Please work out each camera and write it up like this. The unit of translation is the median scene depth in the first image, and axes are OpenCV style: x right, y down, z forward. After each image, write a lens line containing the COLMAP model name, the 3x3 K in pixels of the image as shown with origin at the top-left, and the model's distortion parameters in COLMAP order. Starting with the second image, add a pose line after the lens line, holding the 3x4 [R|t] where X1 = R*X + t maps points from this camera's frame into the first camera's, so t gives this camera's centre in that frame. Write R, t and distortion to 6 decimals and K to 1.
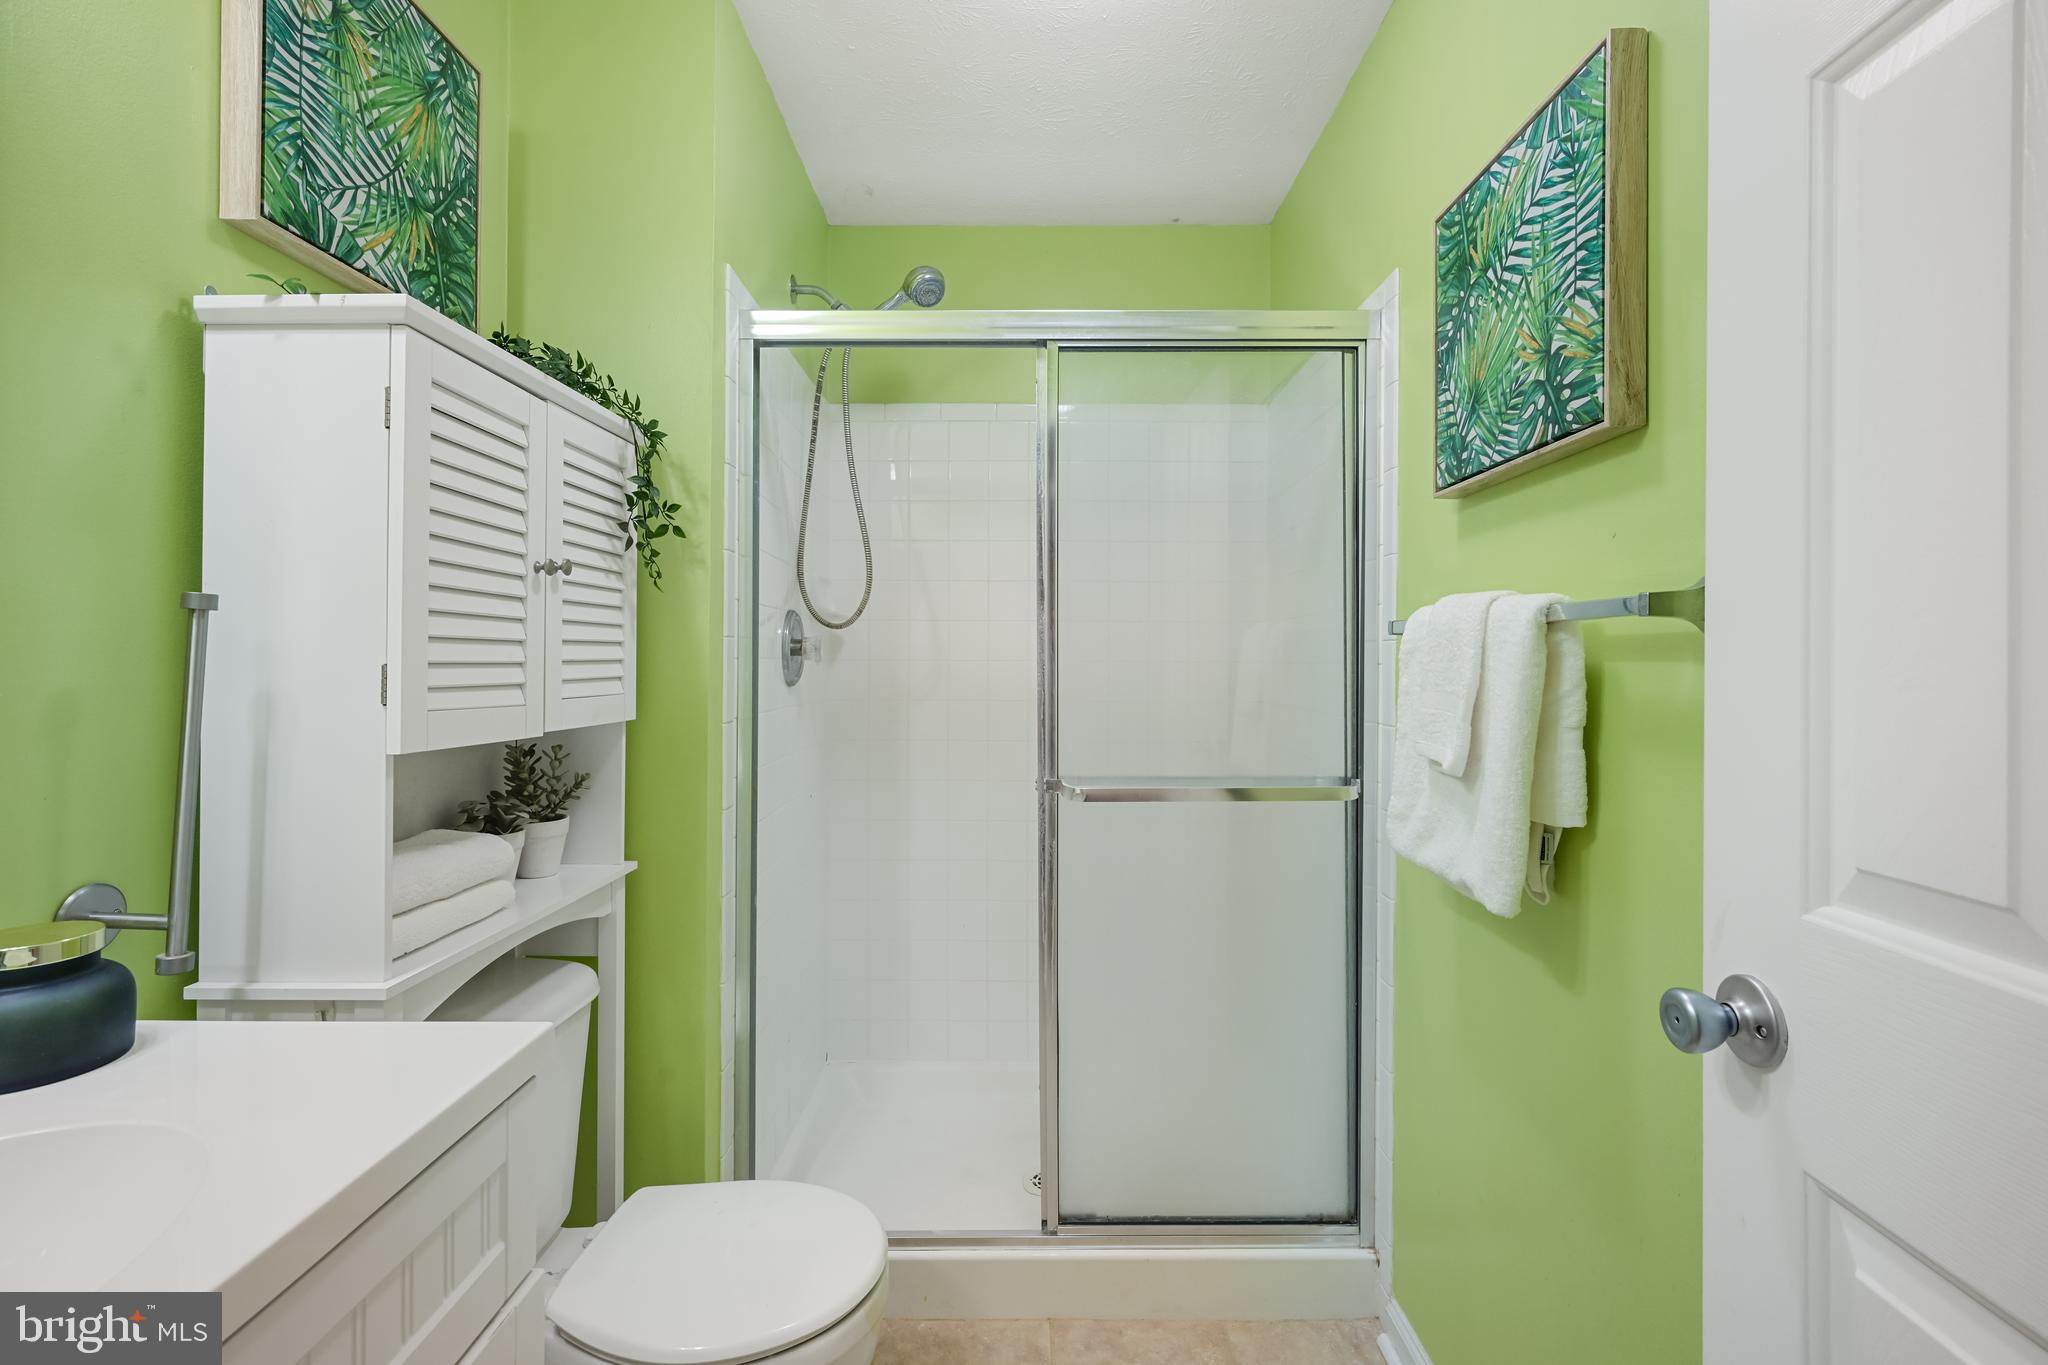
lens RADIAL K [[928.0, 0, 1020.0], [0, 928.0, 669.9], [0, 0, 1]] dist [-0.001042, 0.000192]
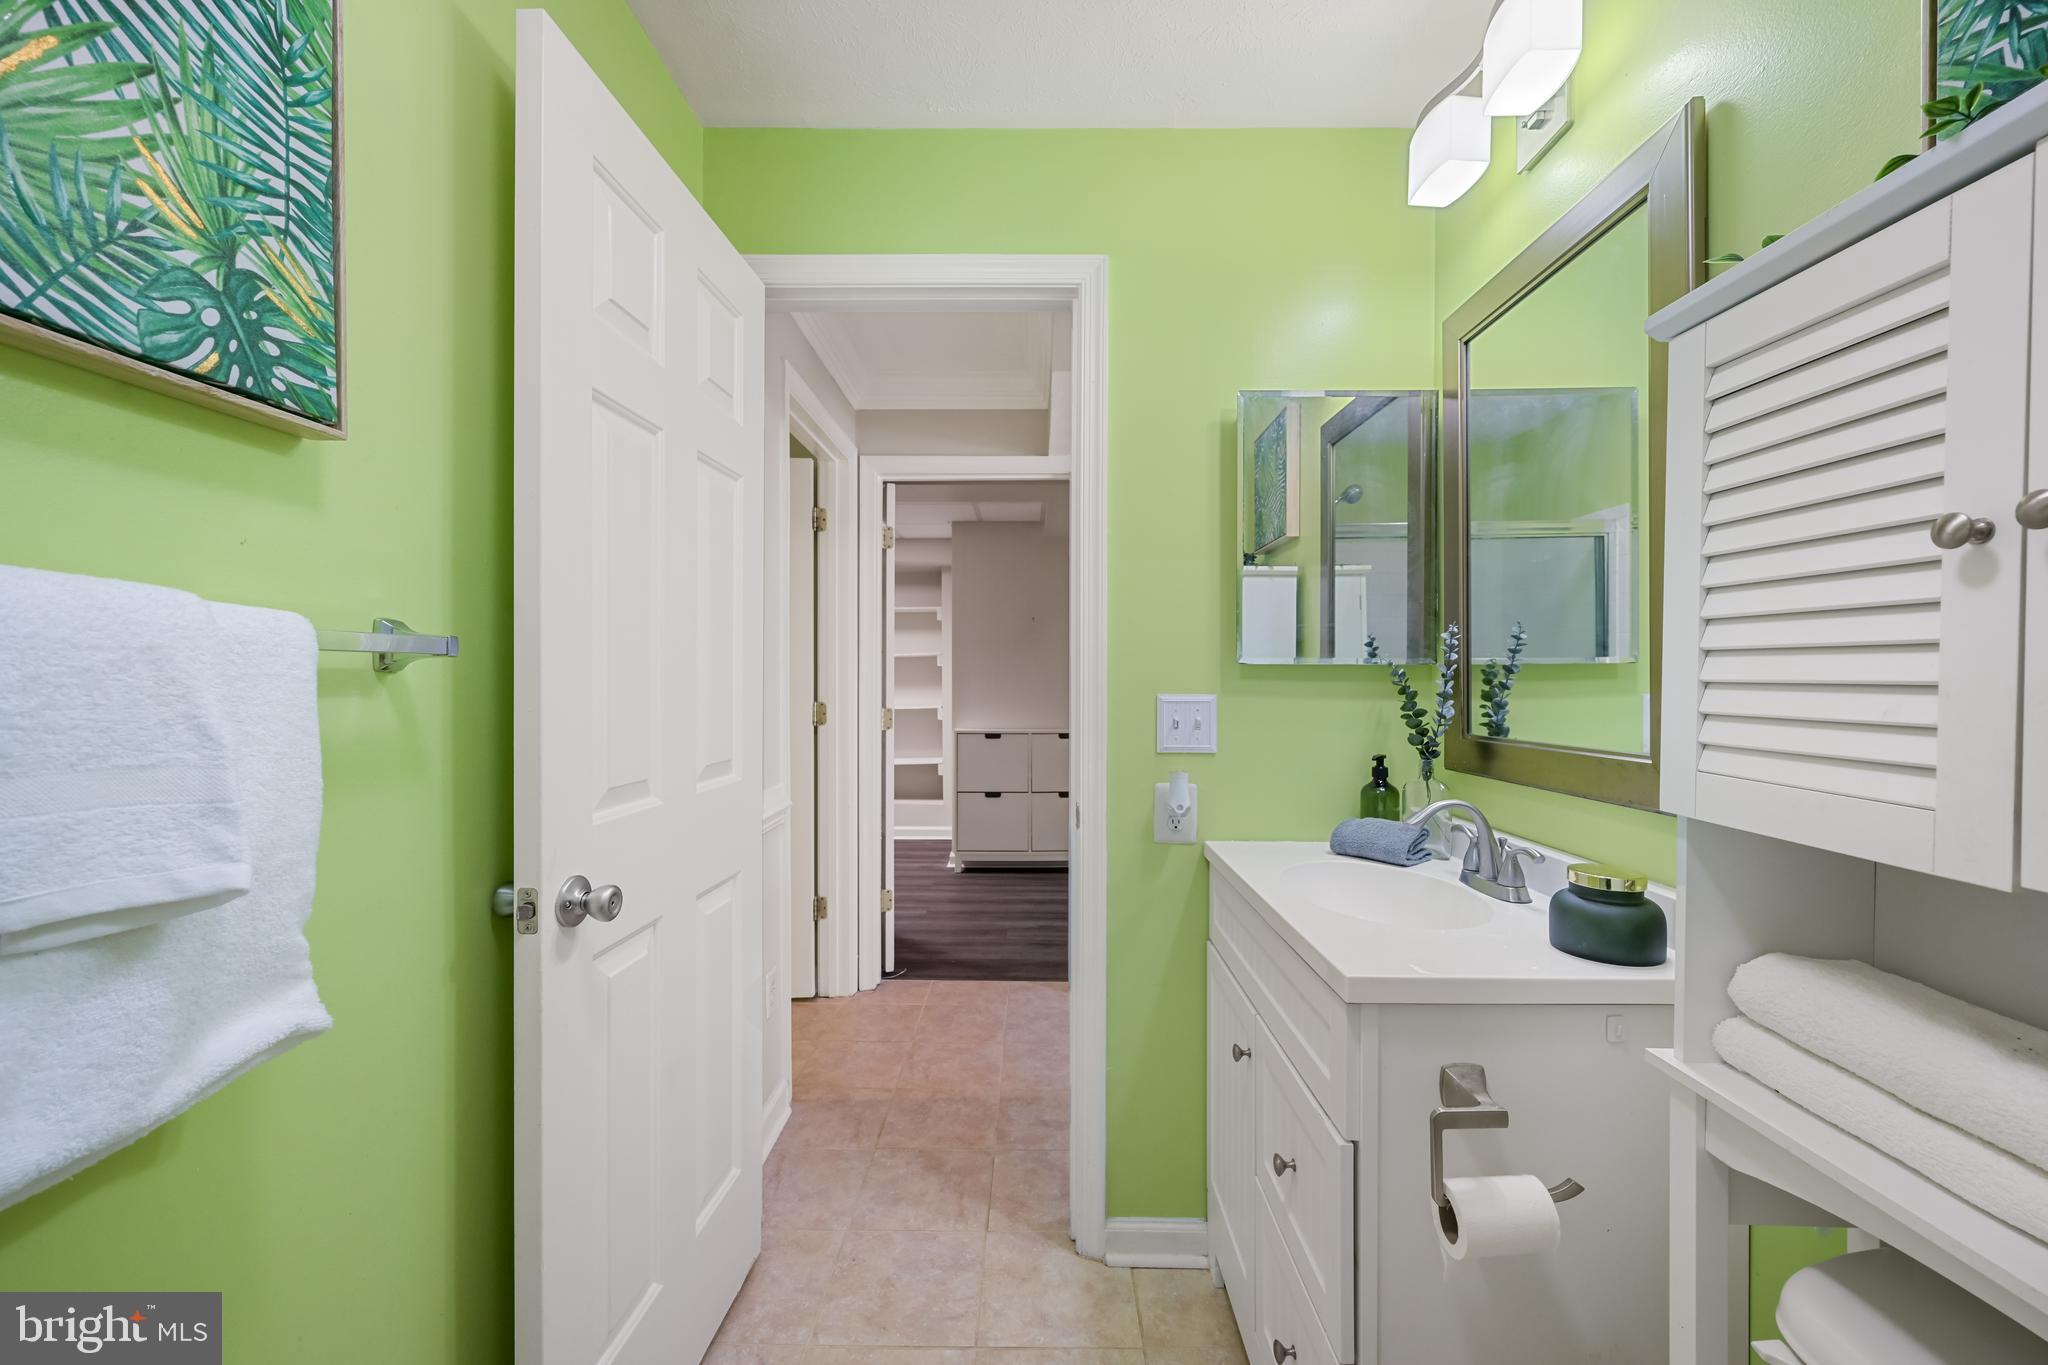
lens RADIAL K [[825.7, 0, 1024.0], [0, 825.7, 682.5], [0, 0, 1]] dist [0.000015, 0.000001]
pose [[-0.999841, -0.008753, 0.015546, -0.040023], [-0.008523, 0.999854, 0.014791, -0.040025], [-0.015673, 0.014656, -0.999770, 1.676888]]
